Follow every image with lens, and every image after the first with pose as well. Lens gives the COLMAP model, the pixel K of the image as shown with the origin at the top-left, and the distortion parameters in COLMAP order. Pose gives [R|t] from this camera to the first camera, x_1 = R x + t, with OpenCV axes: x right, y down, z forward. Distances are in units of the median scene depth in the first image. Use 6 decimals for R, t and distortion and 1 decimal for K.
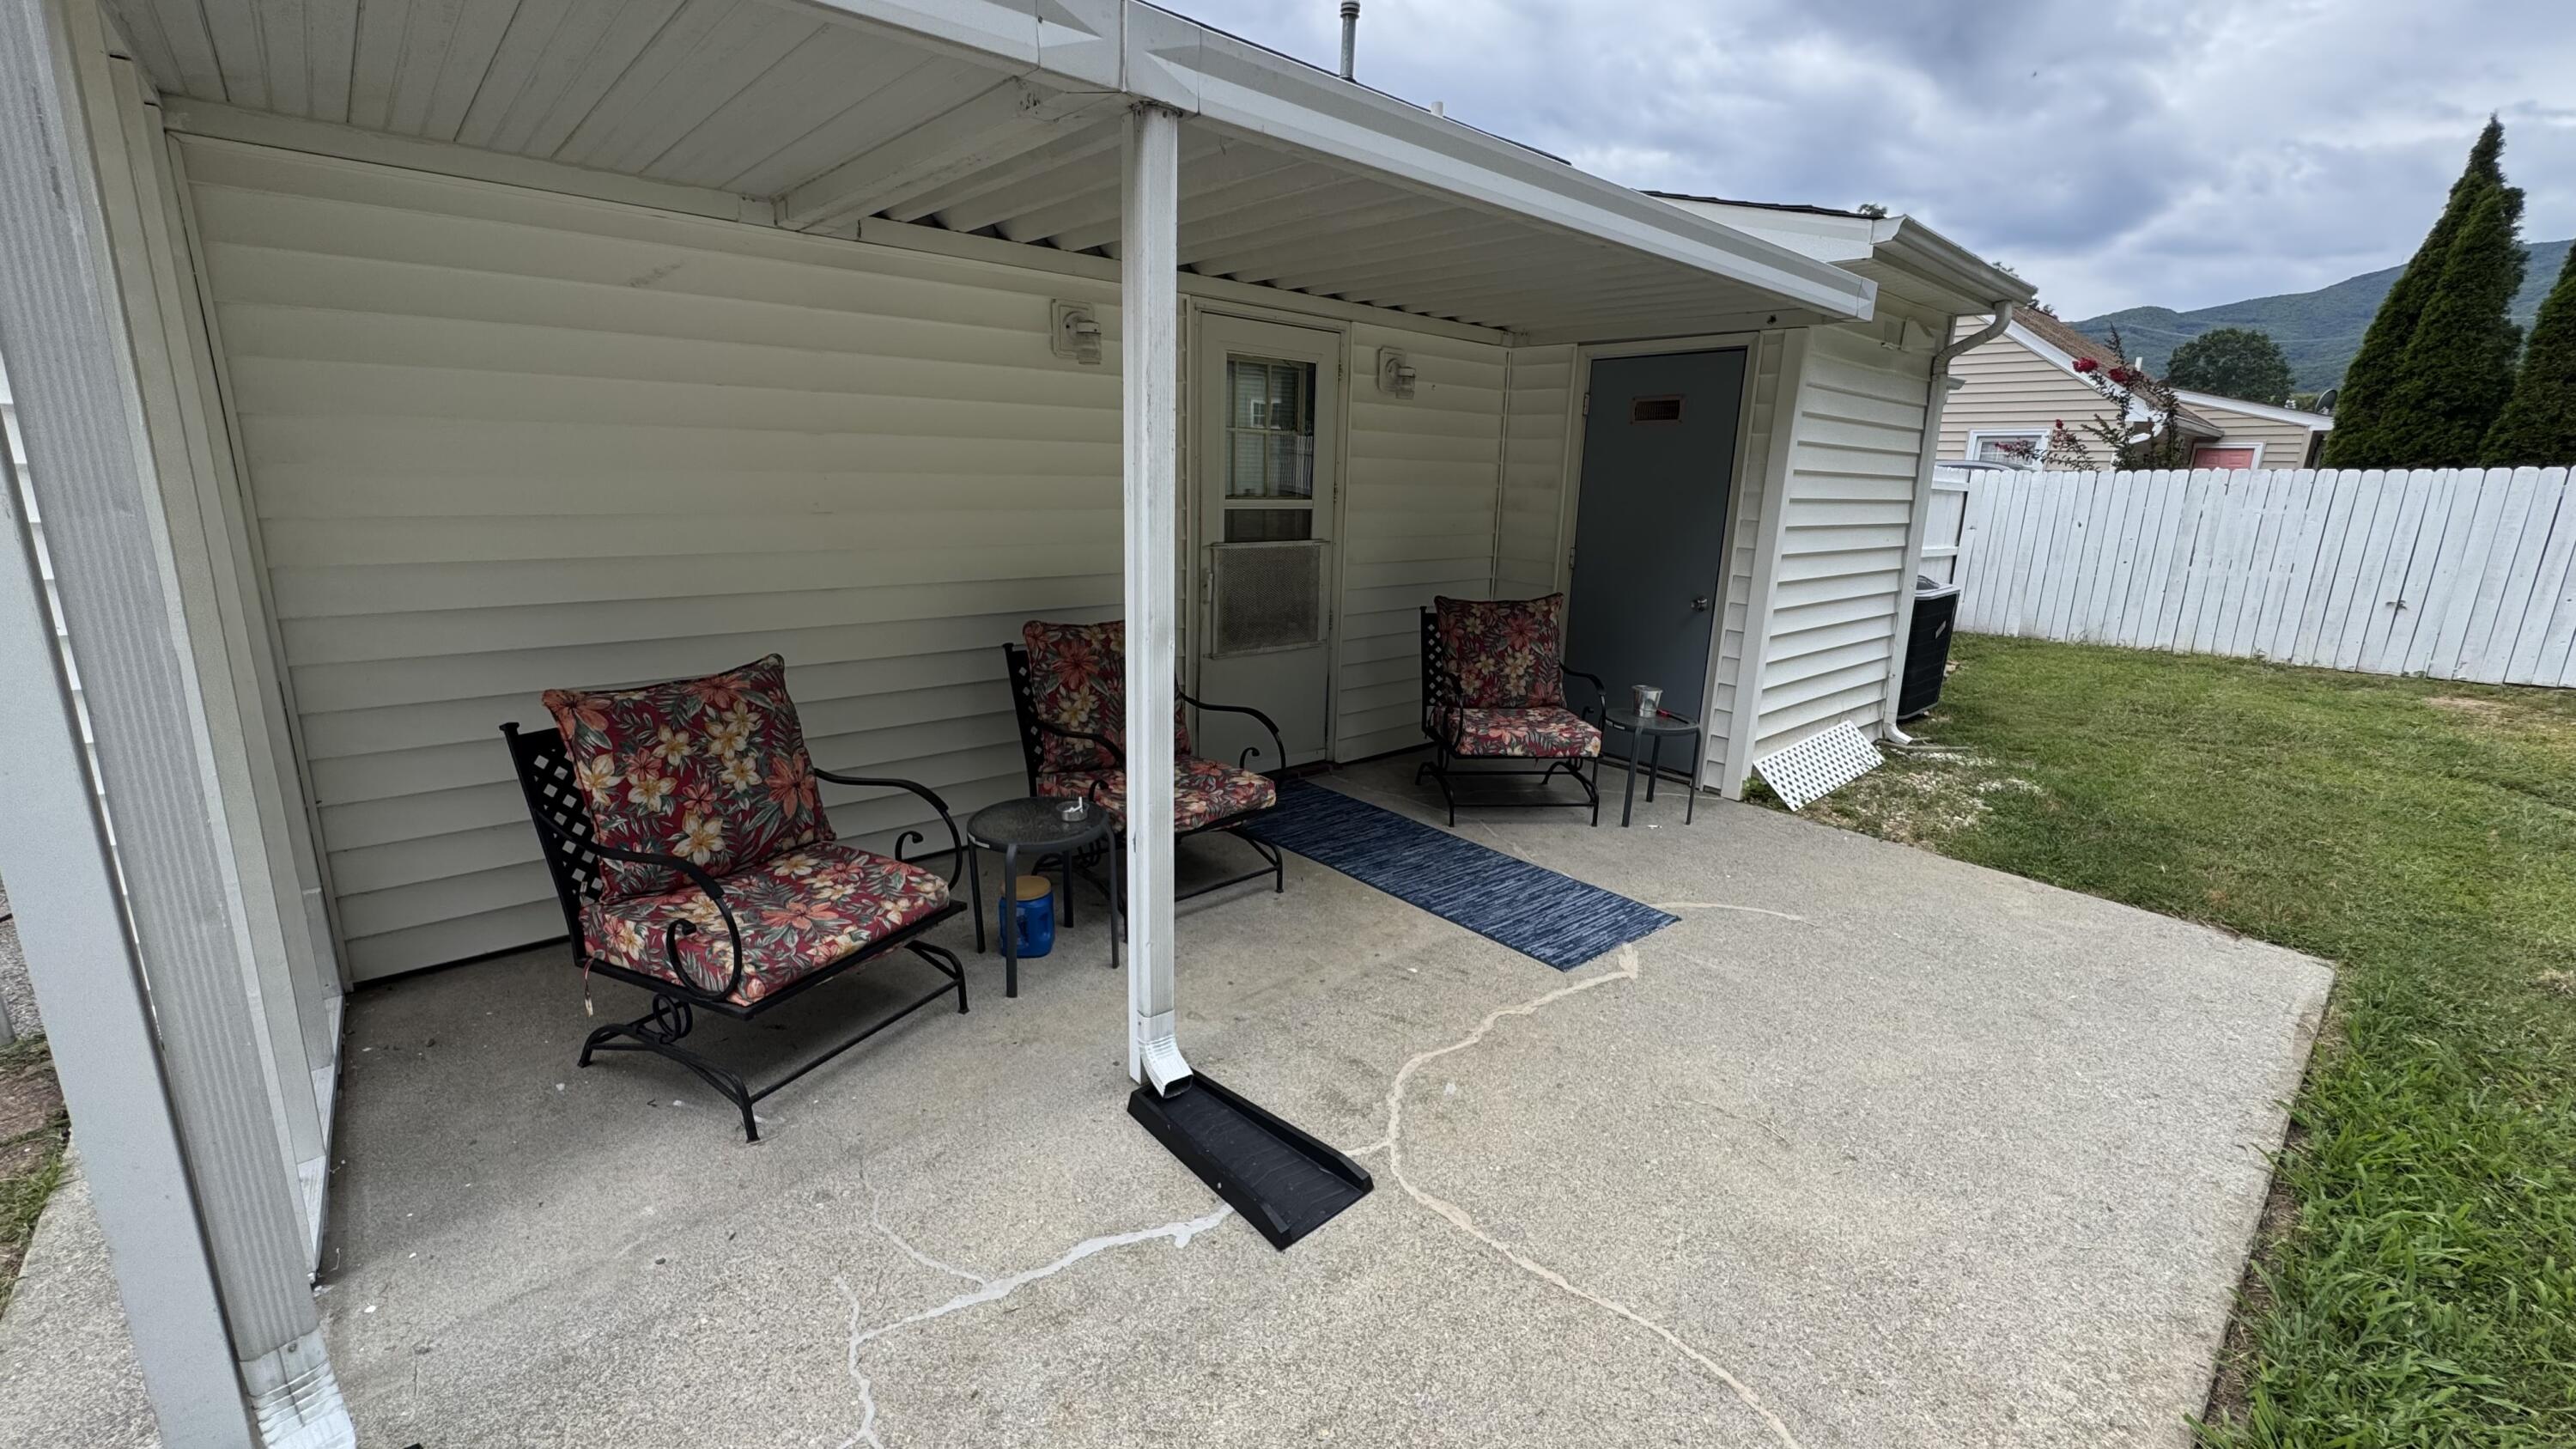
lens RADIAL K [[1033.3, 0, 1293.6], [0, 1033.3, 721.1], [0, 0, 1]] dist [-0.003886, 0.000496]
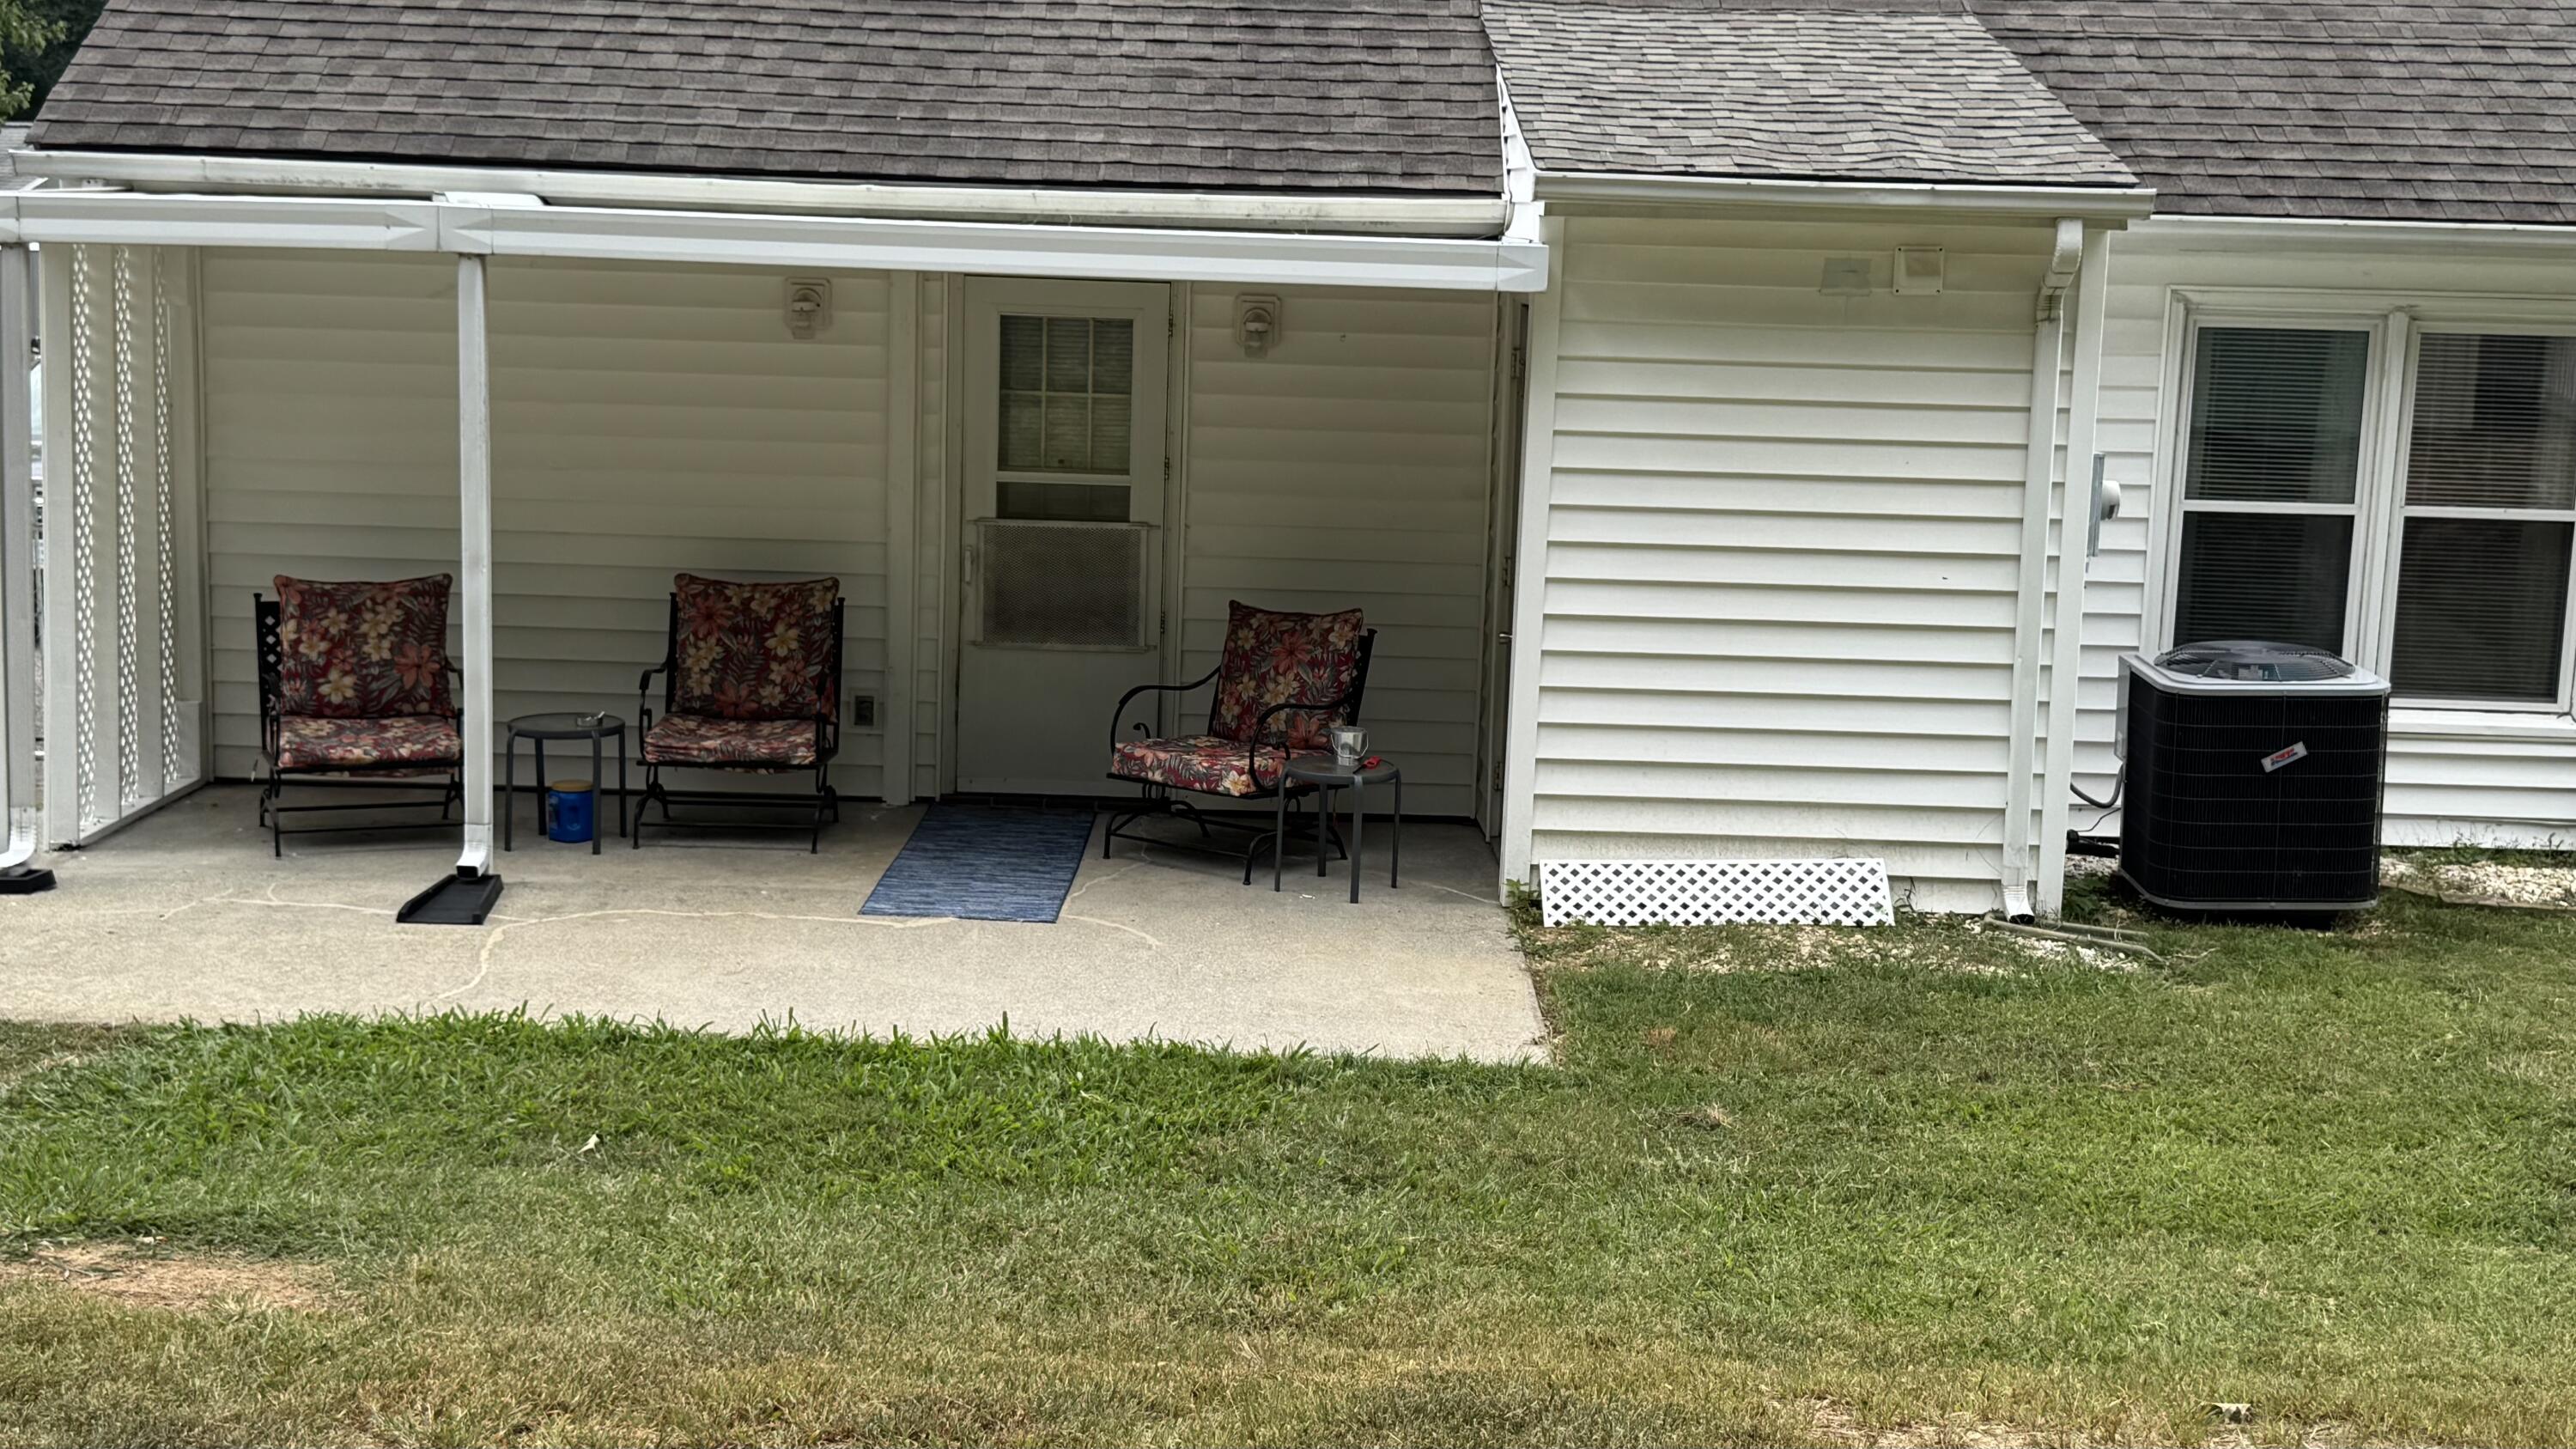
lens RADIAL K [[3275.9, 0, 1288.5], [0, 3275.9, 717.0], [0, 0, 1]] dist [0.103540, 0.000000]
pose [[0.748025, 0.095592, -0.656750, 3.404186], [-0.166452, 0.984966, -0.046222, 0.144369], [0.642457, 0.143893, 0.752691, -1.605735]]
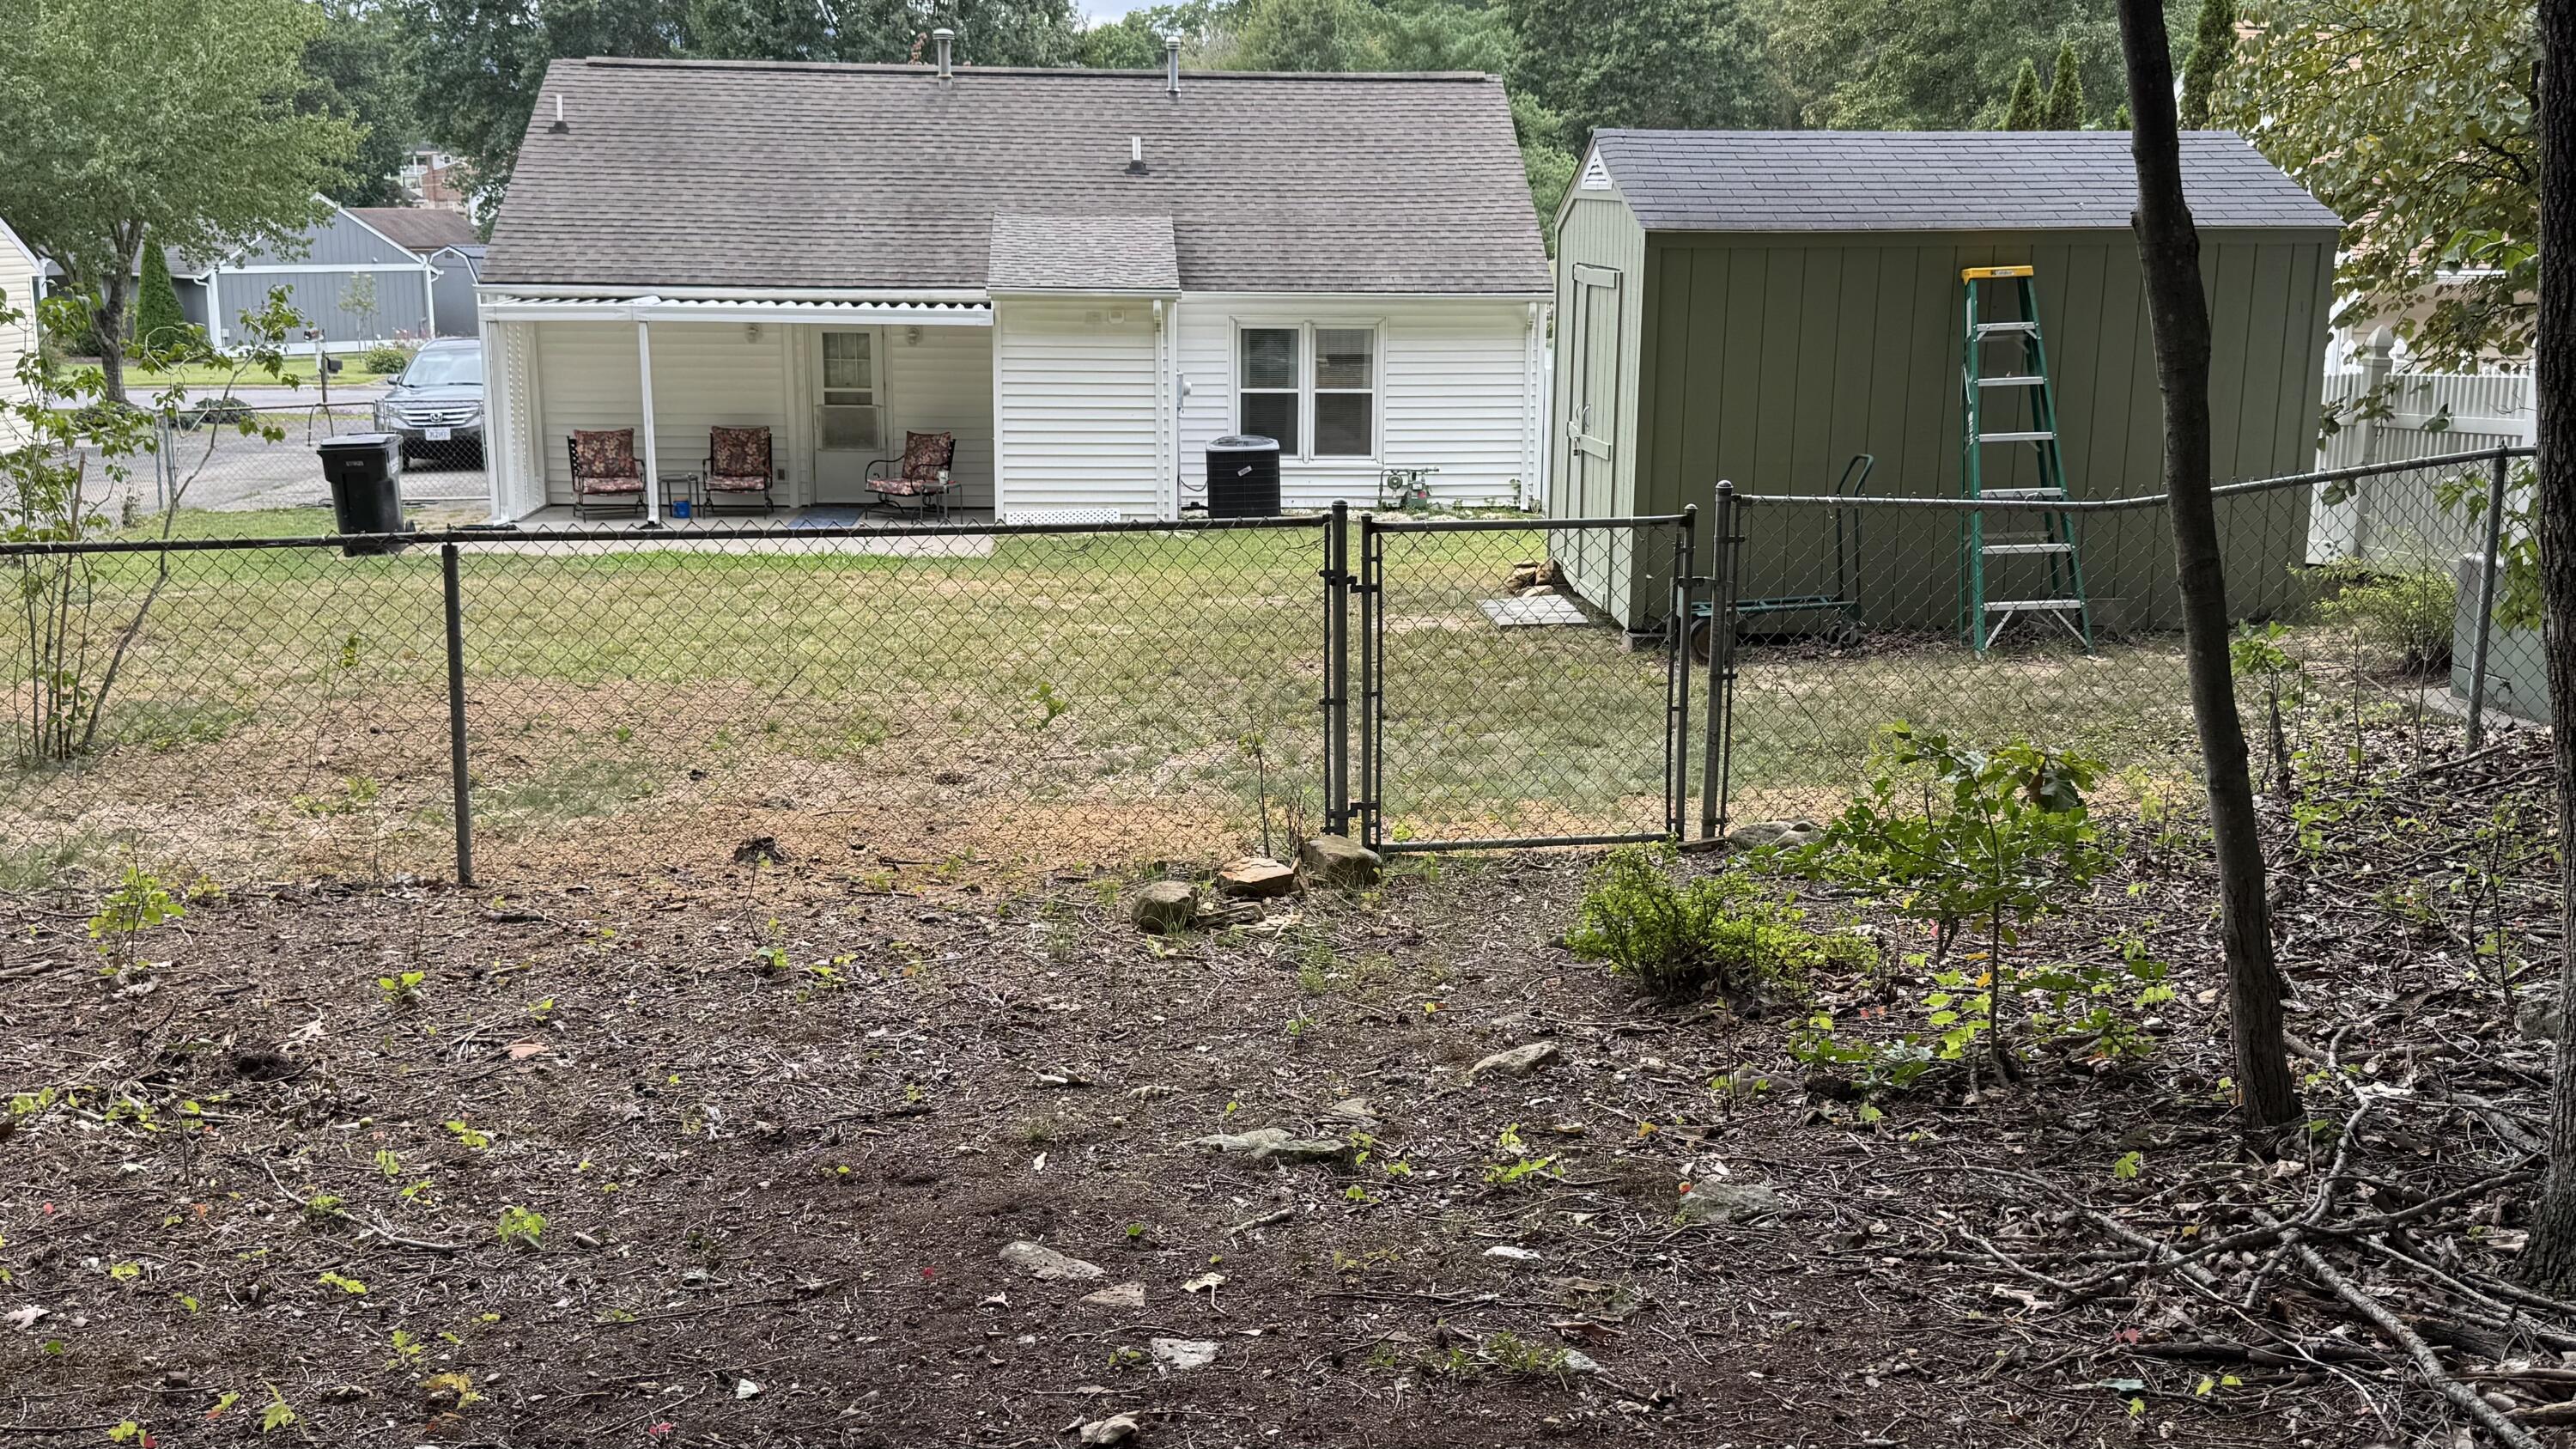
lens RADIAL K [[2298.3, 0, 1298.0], [0, 2298.3, 736.6], [0, 0, 1]] dist [0.046862, -0.000046]
pose [[0.801680, 0.115420, -0.586504, 7.301560], [-0.131230, 0.991228, 0.015692, 0.671659], [0.583170, 0.064387, 0.809794, -4.867755]]
